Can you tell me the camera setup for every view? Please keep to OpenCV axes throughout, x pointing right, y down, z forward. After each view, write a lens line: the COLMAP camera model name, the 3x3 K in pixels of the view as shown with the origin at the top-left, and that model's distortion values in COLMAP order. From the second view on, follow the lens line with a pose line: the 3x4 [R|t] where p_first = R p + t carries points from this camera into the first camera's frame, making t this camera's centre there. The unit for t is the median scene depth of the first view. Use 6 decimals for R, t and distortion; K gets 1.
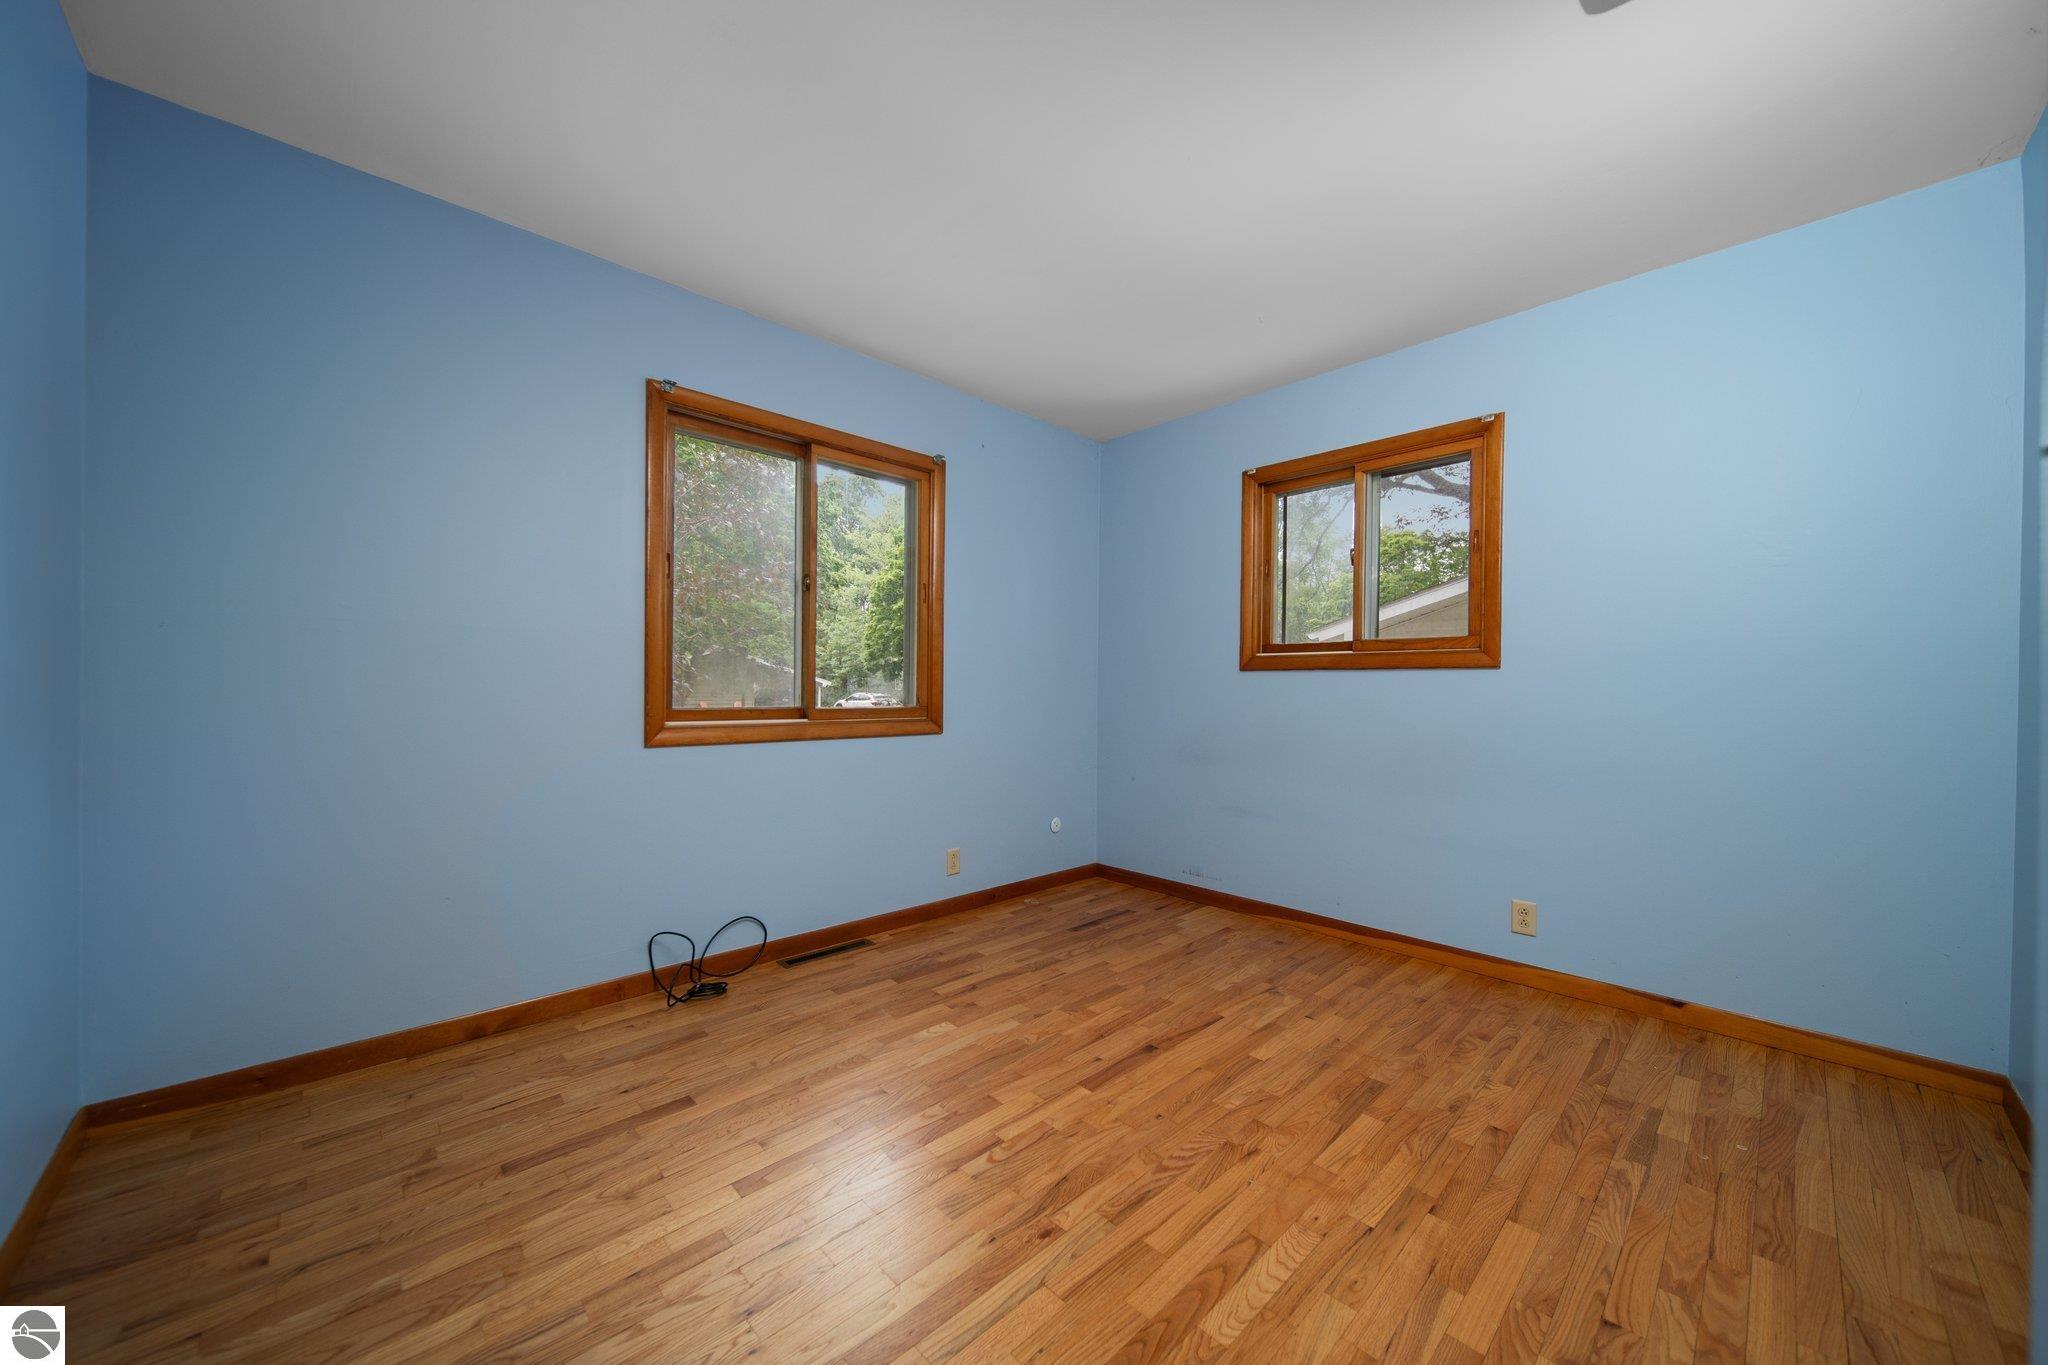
lens RADIAL K [[719.2, 0, 1018.2], [0, 719.2, 691.0], [0, 0, 1]] dist [0.000364, -0.001699]
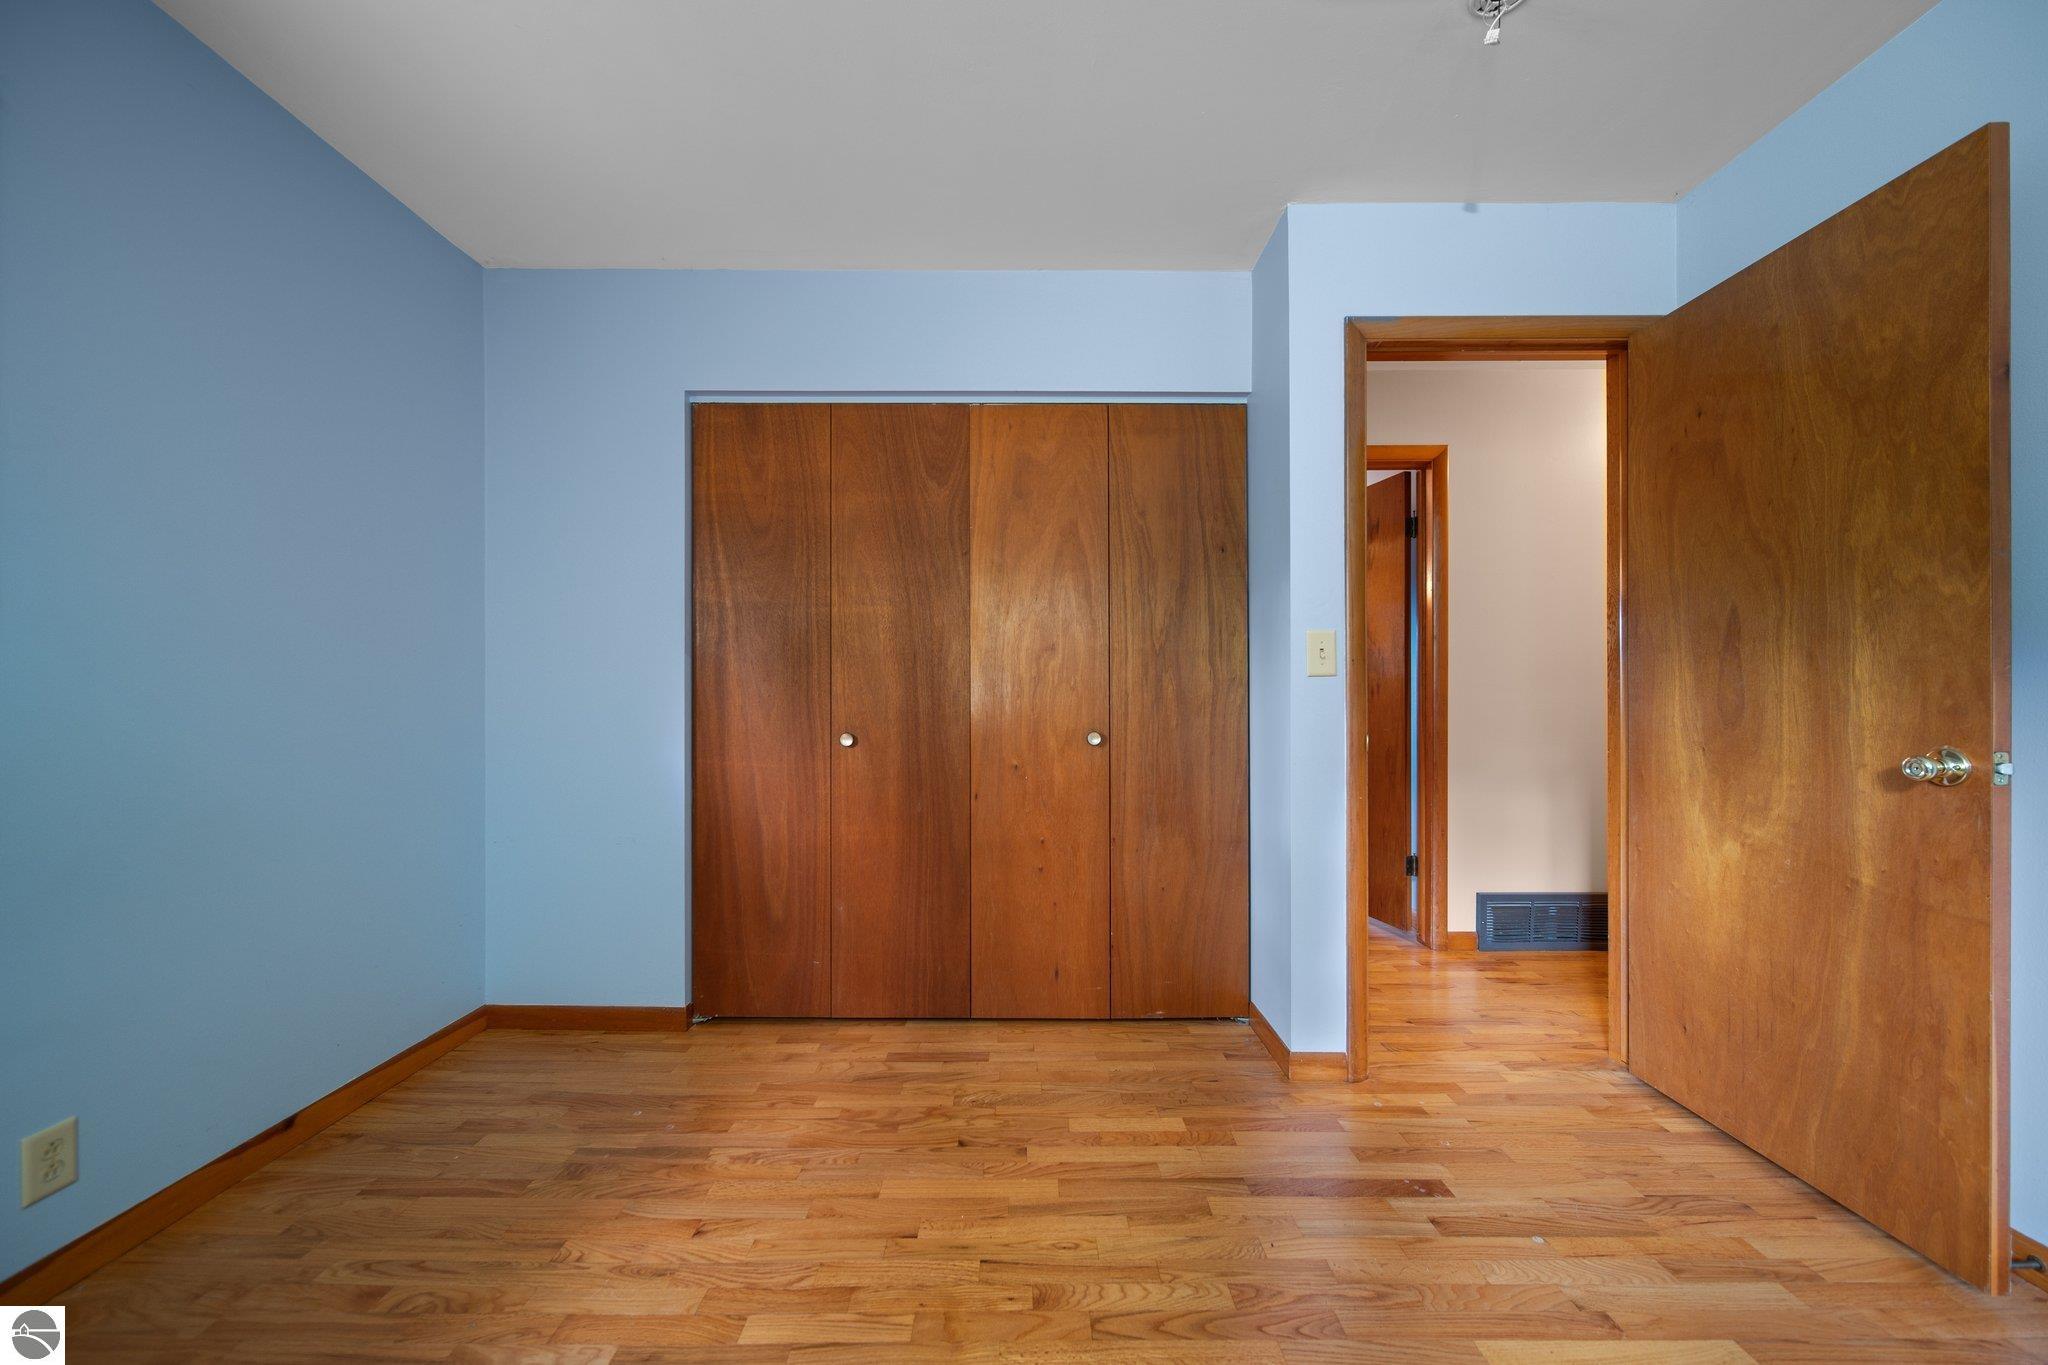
lens RADIAL K [[719.2, 0, 1018.2], [0, 719.2, 691.0], [0, 0, 1]] dist [0.000364, -0.001699]
pose [[-0.722011, -0.001576, 0.691880, -0.163884], [-0.003744, 0.999992, -0.001630, -0.010373], [-0.691871, -0.003768, -0.722011, 1.325428]]
